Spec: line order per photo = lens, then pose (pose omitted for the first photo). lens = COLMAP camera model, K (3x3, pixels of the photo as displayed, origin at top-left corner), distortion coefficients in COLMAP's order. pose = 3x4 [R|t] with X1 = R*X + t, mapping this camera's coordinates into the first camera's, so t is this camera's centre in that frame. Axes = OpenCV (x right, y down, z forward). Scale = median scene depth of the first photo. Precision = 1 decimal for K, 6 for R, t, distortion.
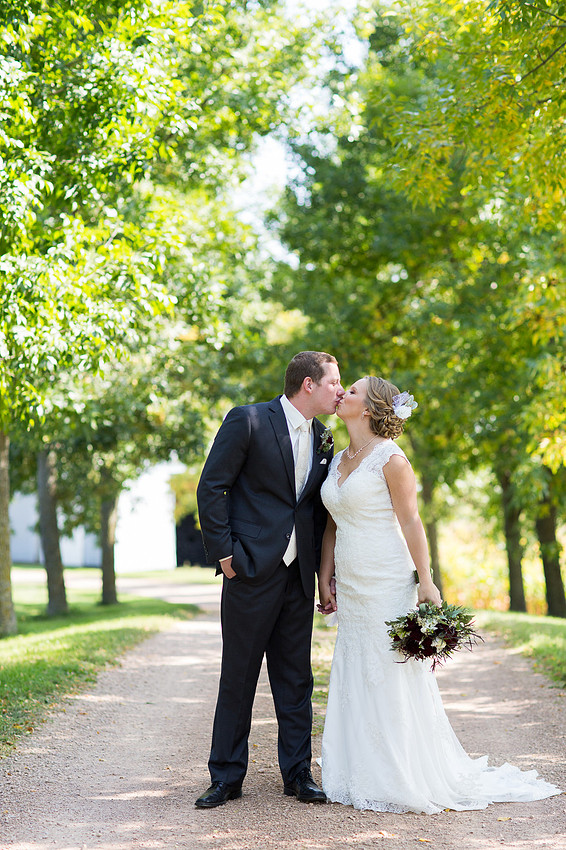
lens RADIAL K [[2170.1, 0, 283.0], [0, 2170.1, 425.0], [0, 0, 1]] dist [0.019134, 0.074656]
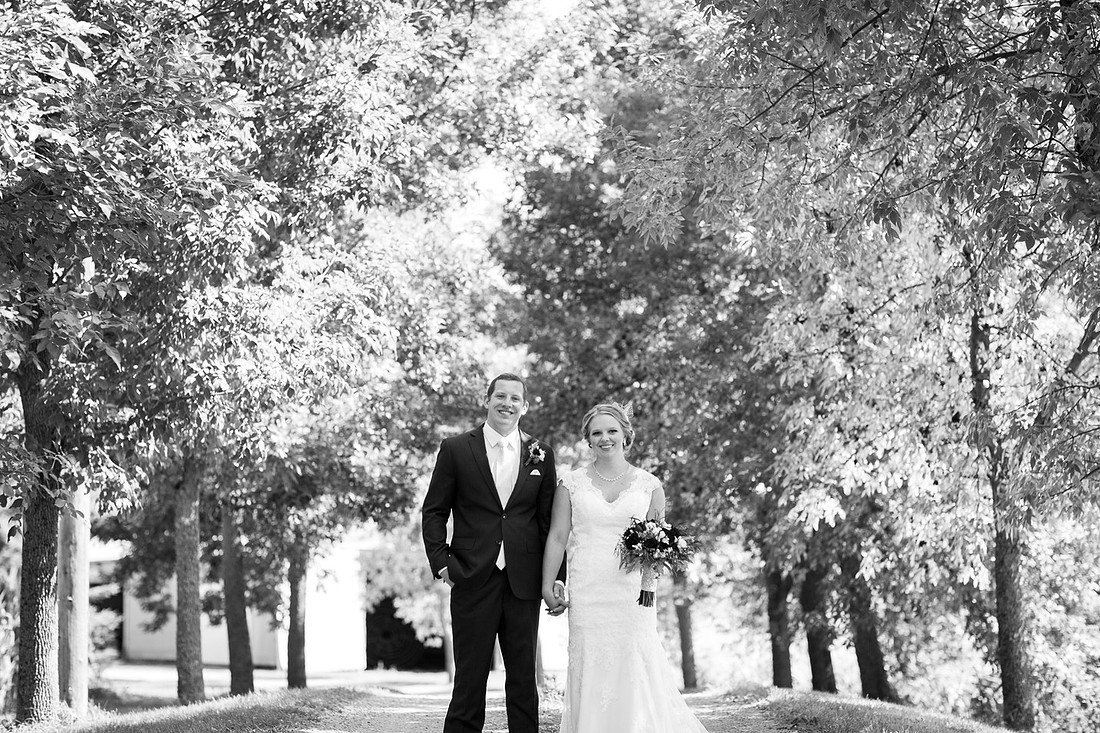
lens RADIAL K [[2808.4, 0, 550.0], [0, 2808.4, 366.5], [0, 0, 1]] dist [0.019134, 0.074656]
pose [[0.999803, 0.010587, 0.016779, -0.002910], [-0.009789, 0.998850, -0.046925, 0.011353], [-0.017256, 0.046751, 0.998757, -0.189236]]
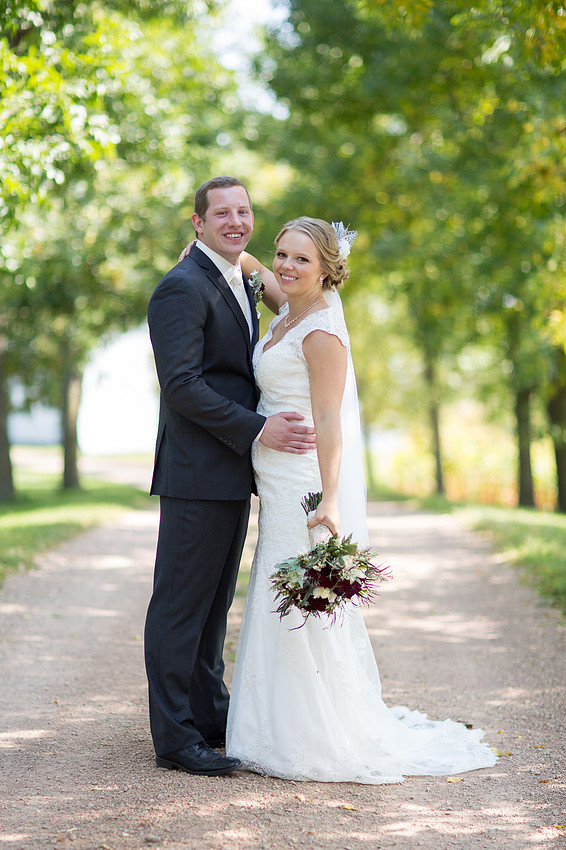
lens RADIAL K [[2369.2, 0, 283.0], [0, 2369.2, 425.0], [0, 0, 1]] dist [-0.120668, -1.409604]
pose [[0.999842, 0.017627, 0.002156, 0.011602], [-0.017718, 0.998326, 0.055050, 0.001425], [-0.001182, -0.055079, 0.998481, 0.047670]]
